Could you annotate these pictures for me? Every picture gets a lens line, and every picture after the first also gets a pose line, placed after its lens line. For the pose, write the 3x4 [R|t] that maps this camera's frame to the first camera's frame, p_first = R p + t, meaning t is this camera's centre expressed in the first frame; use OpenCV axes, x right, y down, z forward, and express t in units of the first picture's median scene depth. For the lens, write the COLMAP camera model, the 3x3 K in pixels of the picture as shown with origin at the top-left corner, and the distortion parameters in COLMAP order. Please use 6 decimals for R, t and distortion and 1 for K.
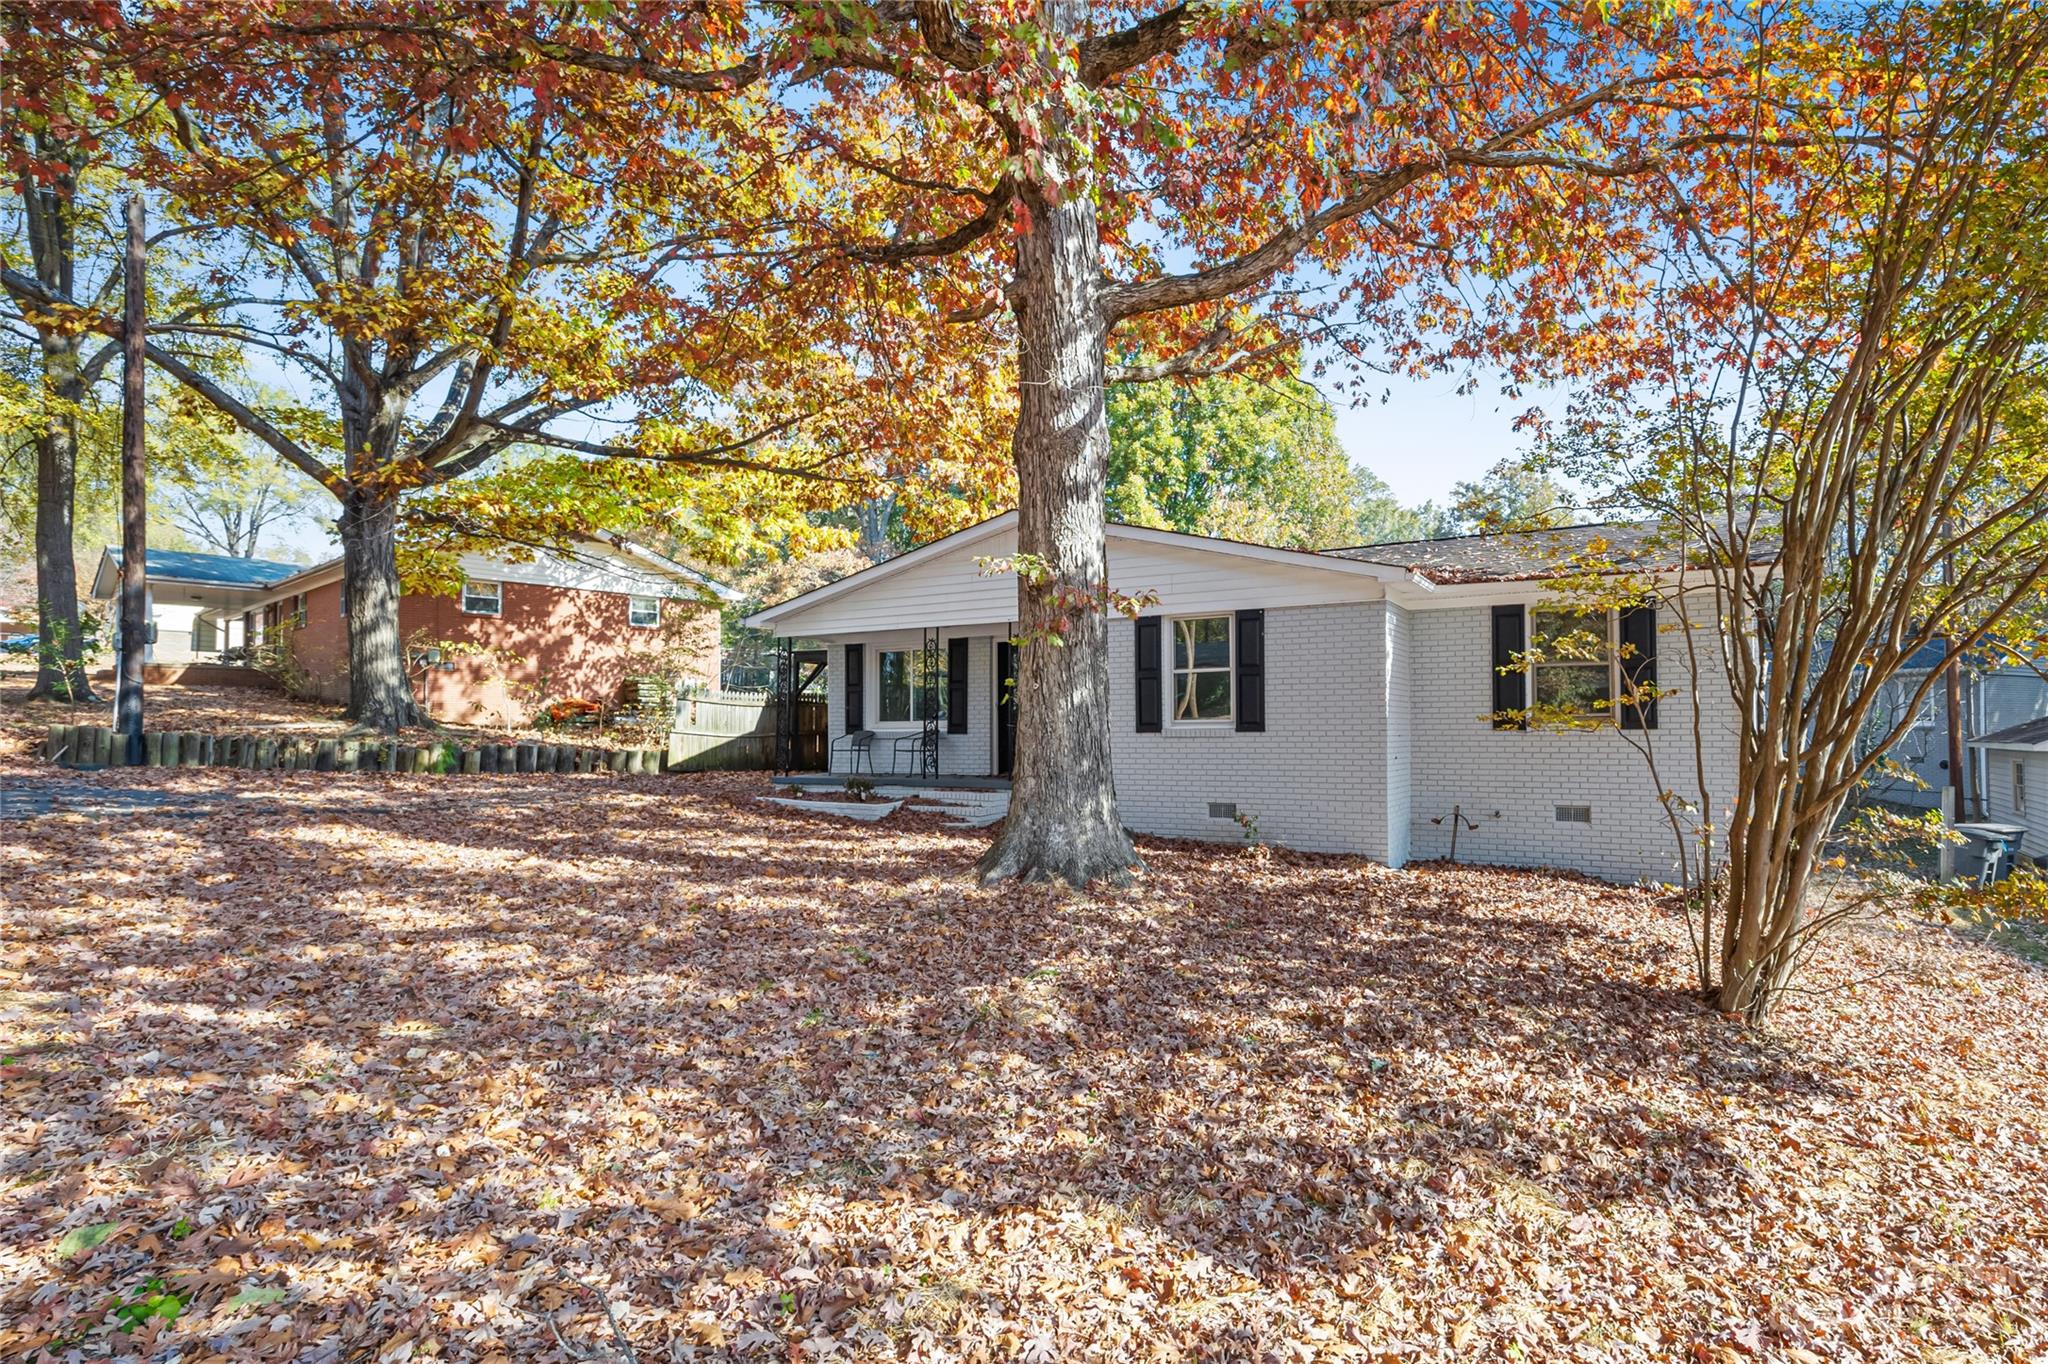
lens RADIAL K [[833.8, 0, 1017.4], [0, 833.8, 678.4], [0, 0, 1]] dist [0.001109, 0.000476]
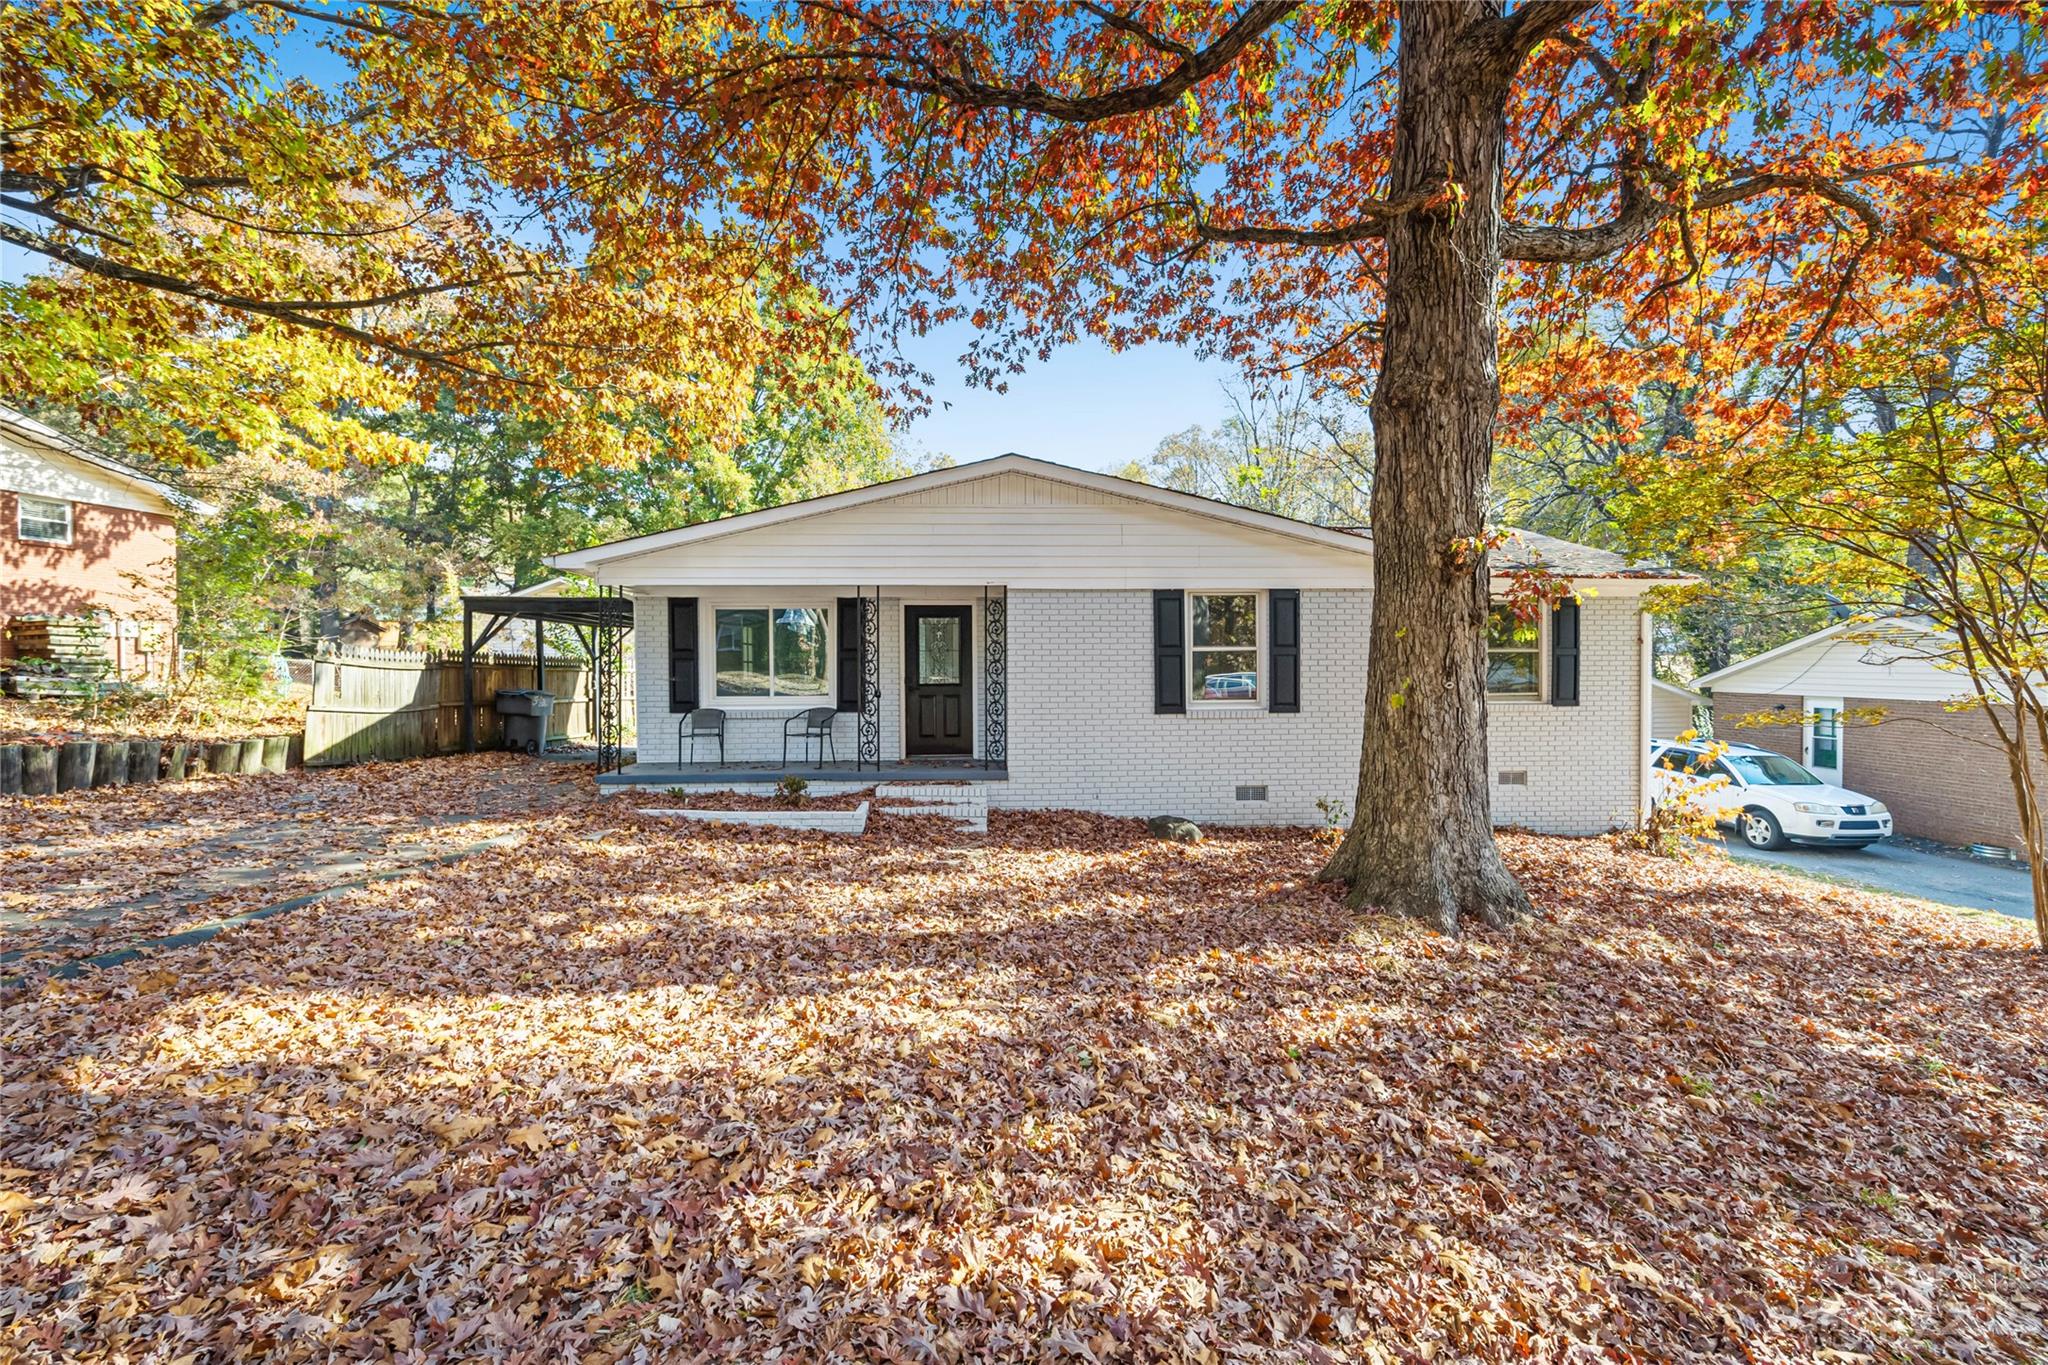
lens RADIAL K [[816.5, 0, 1024.5], [0, 816.5, 660.5], [0, 0, 1]] dist [-0.002143, 0.000209]
pose [[0.884454, 0.006381, 0.466584, -0.264436], [-0.022220, 0.999348, 0.028453, -0.011177], [-0.466099, -0.035533, 0.884019, 0.171272]]
